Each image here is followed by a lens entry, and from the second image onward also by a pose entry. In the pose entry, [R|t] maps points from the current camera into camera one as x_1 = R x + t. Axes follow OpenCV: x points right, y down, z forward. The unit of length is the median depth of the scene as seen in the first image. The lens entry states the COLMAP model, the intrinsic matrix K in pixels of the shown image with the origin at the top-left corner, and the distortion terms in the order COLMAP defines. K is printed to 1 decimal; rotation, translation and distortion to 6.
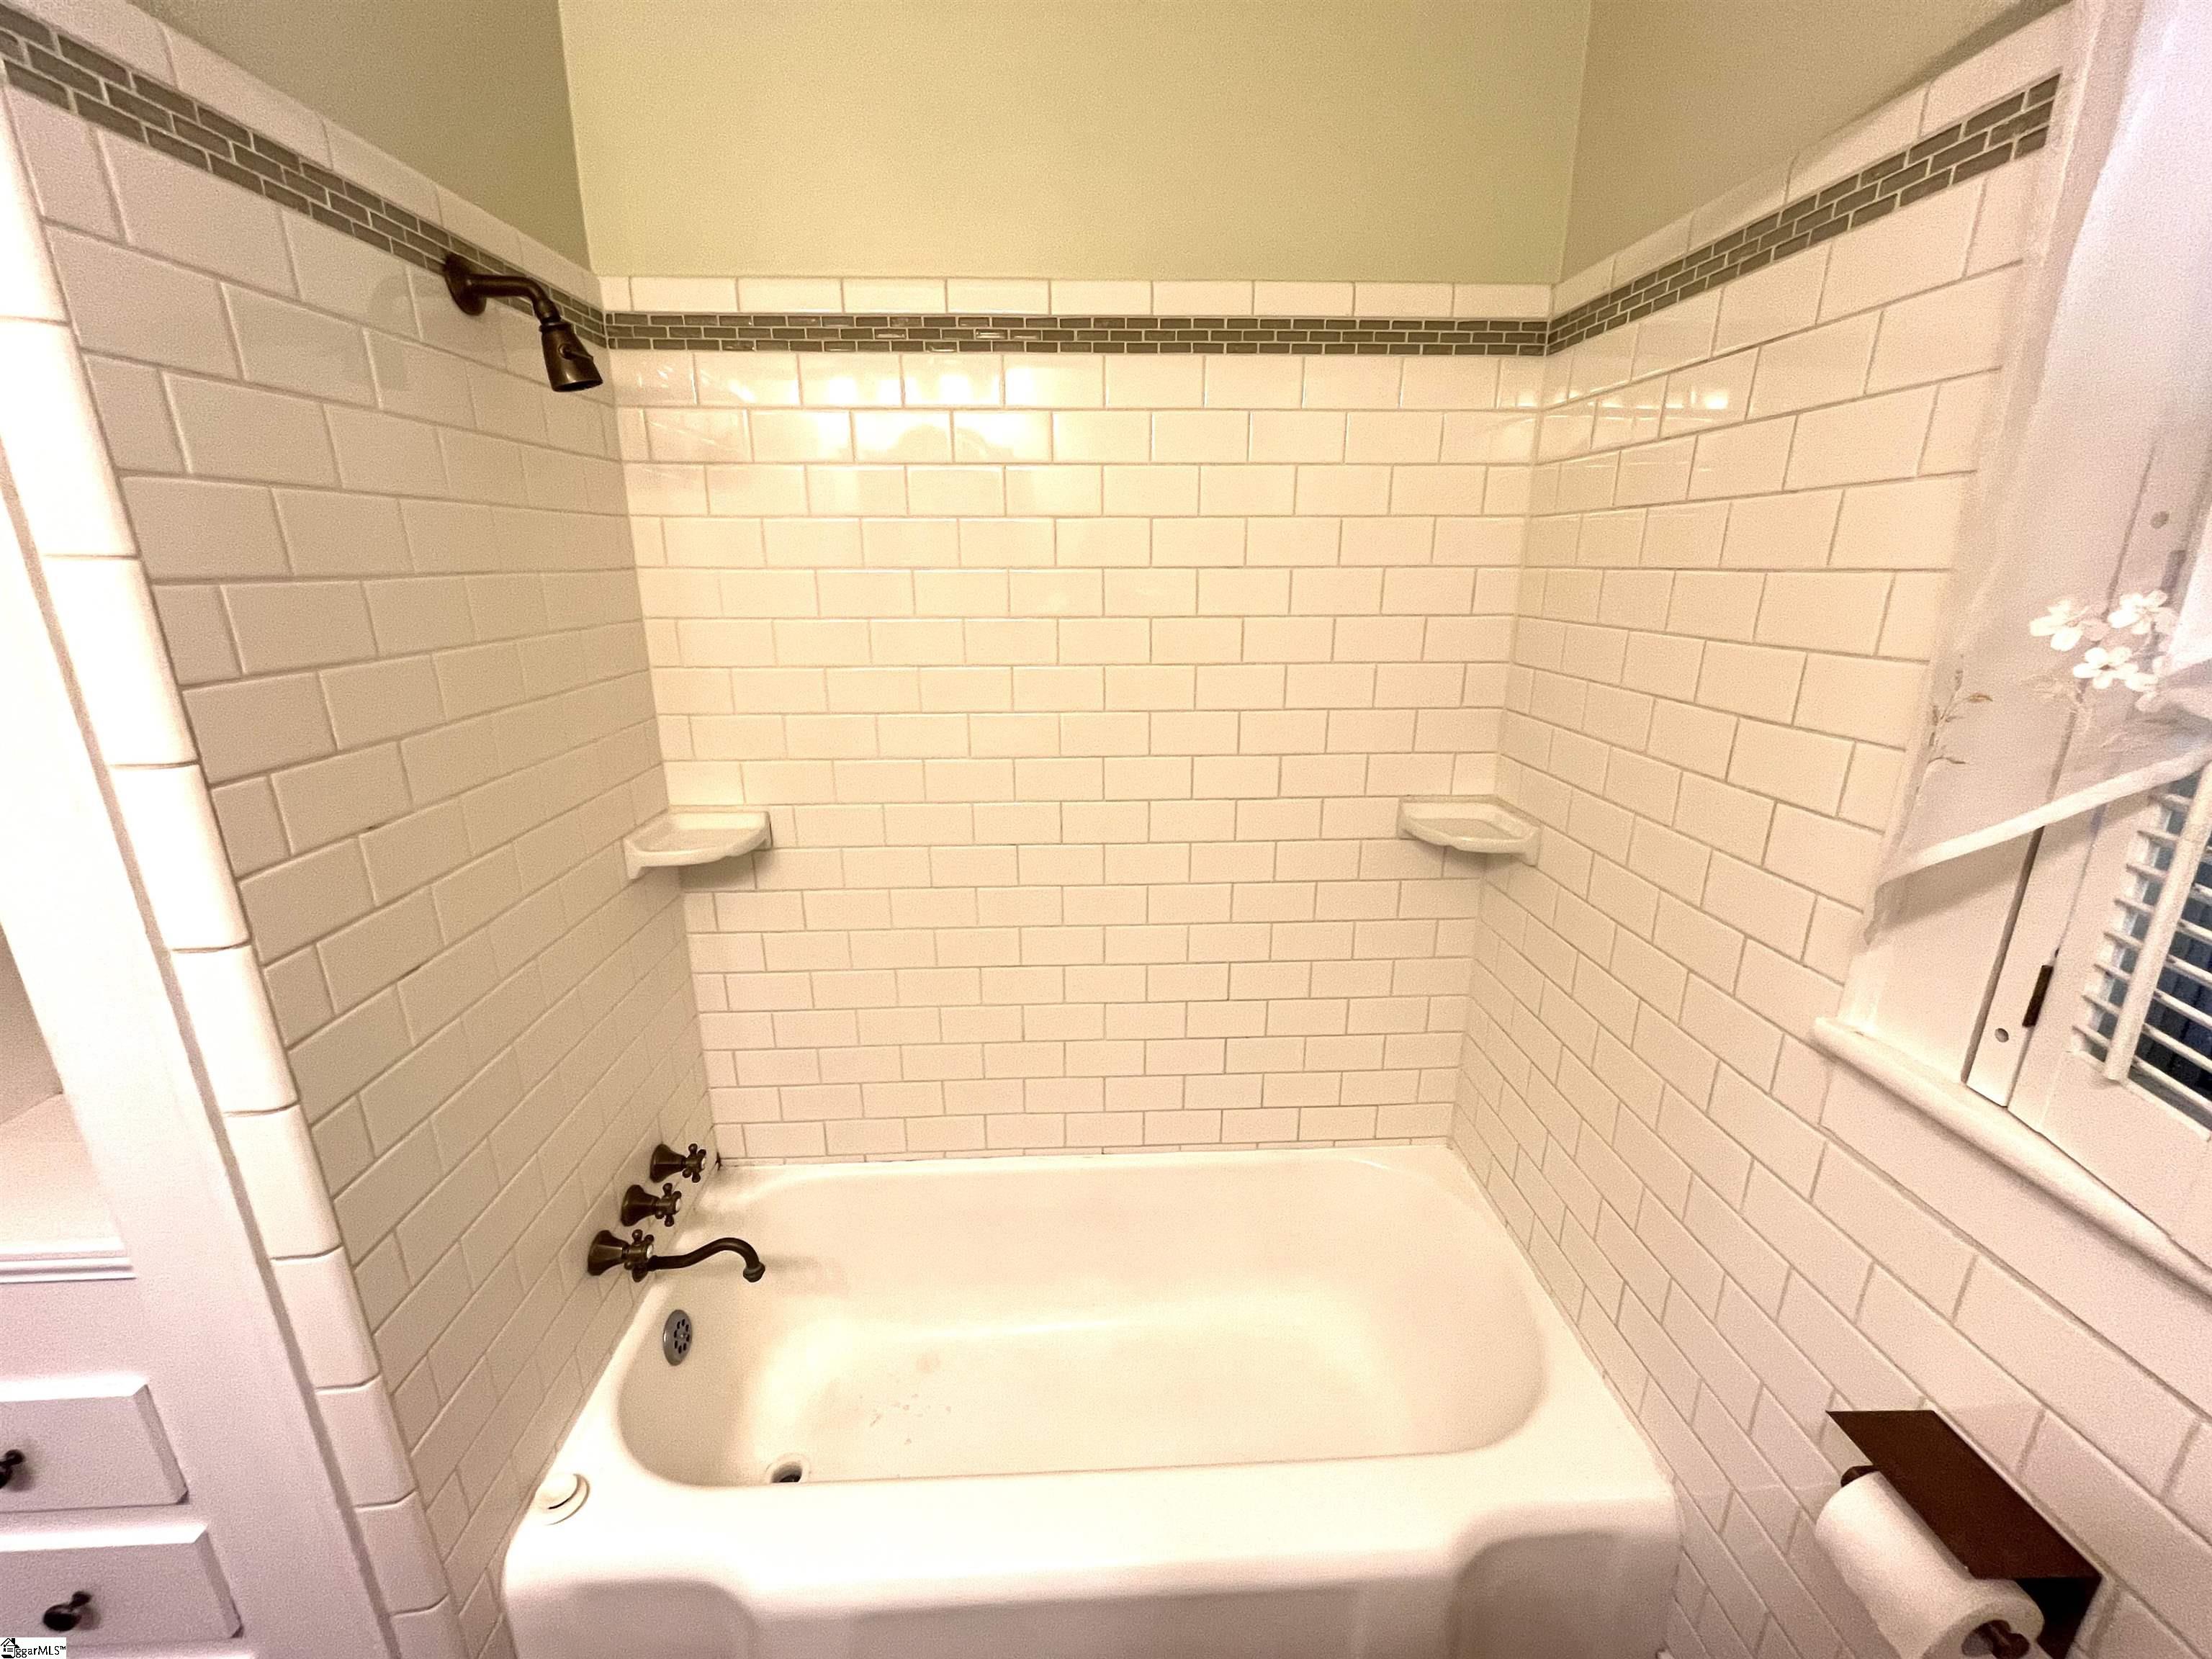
lens RADIAL K [[900.3, 0, 1105.1], [0, 900.3, 832.2], [0, 0, 1]] dist [-0.003996, -0.000398]
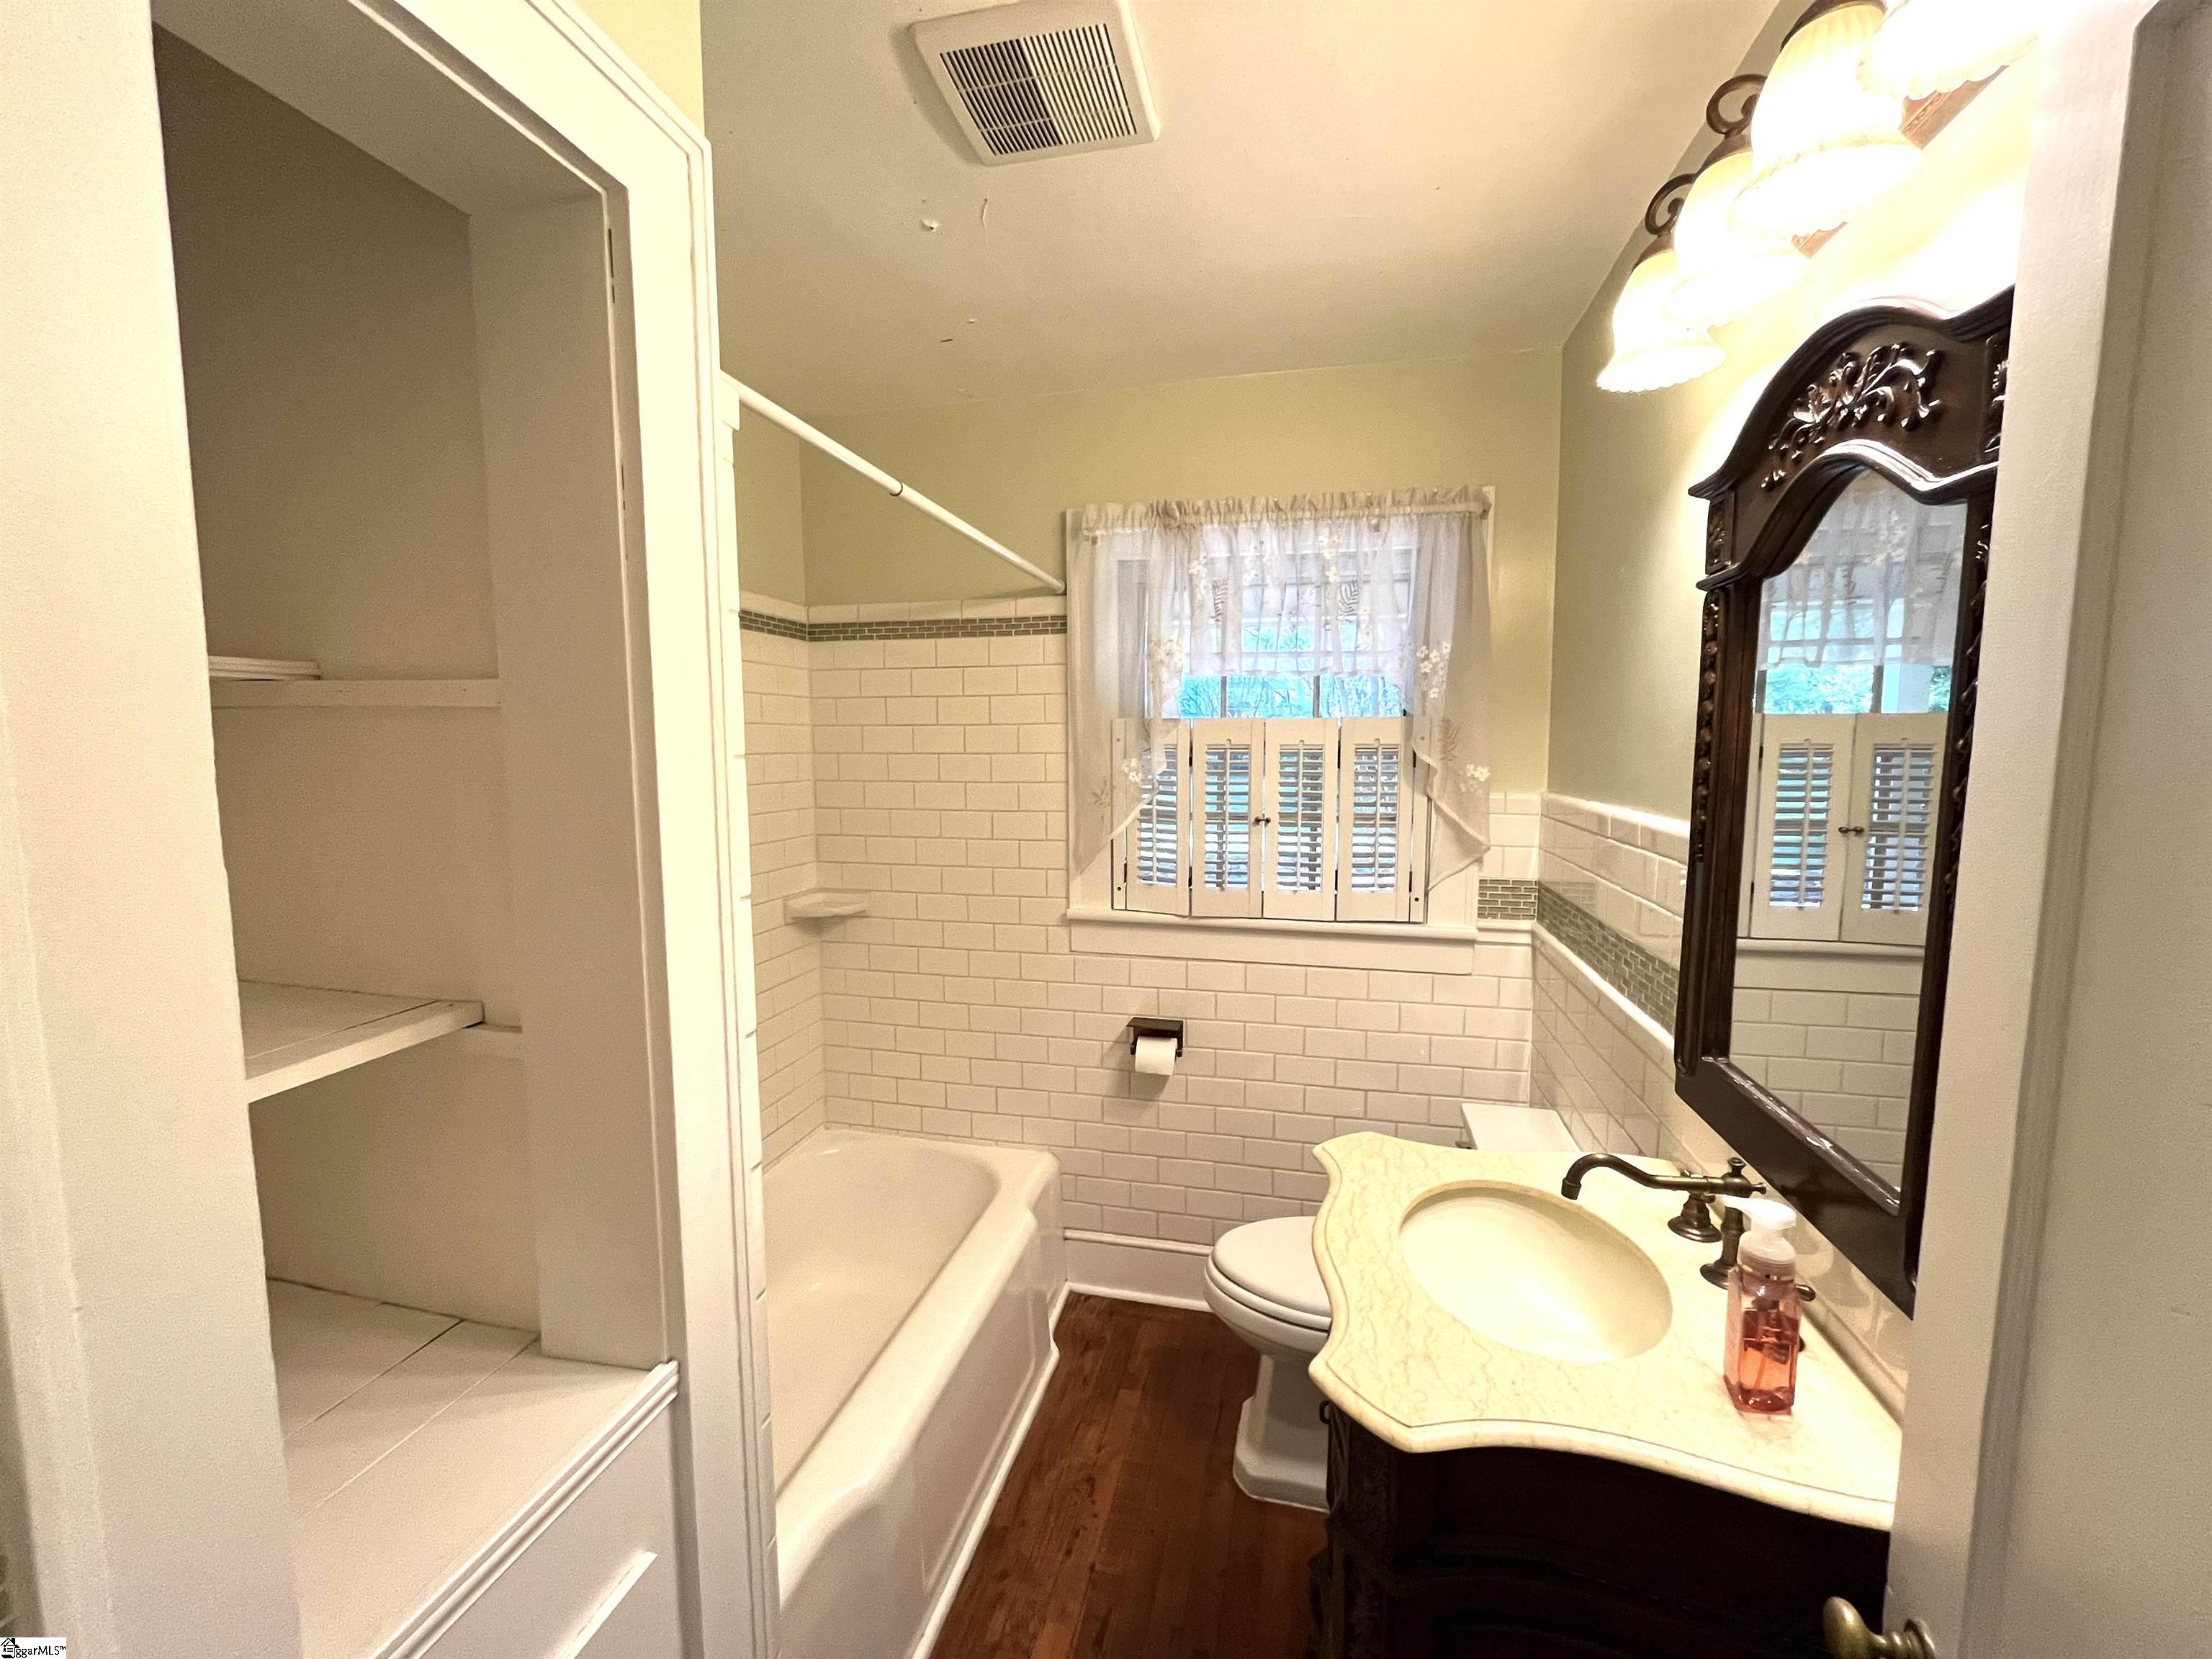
lens RADIAL K [[900.3, 0, 1108.1], [0, 900.3, 829.0], [0, 0, 1]] dist [-0.003996, -0.000398]
pose [[0.275550, -0.092012, 0.956873, -1.304501], [0.276864, 0.960826, 0.012663, -0.022045], [-0.920553, 0.261434, 0.290231, 0.010654]]
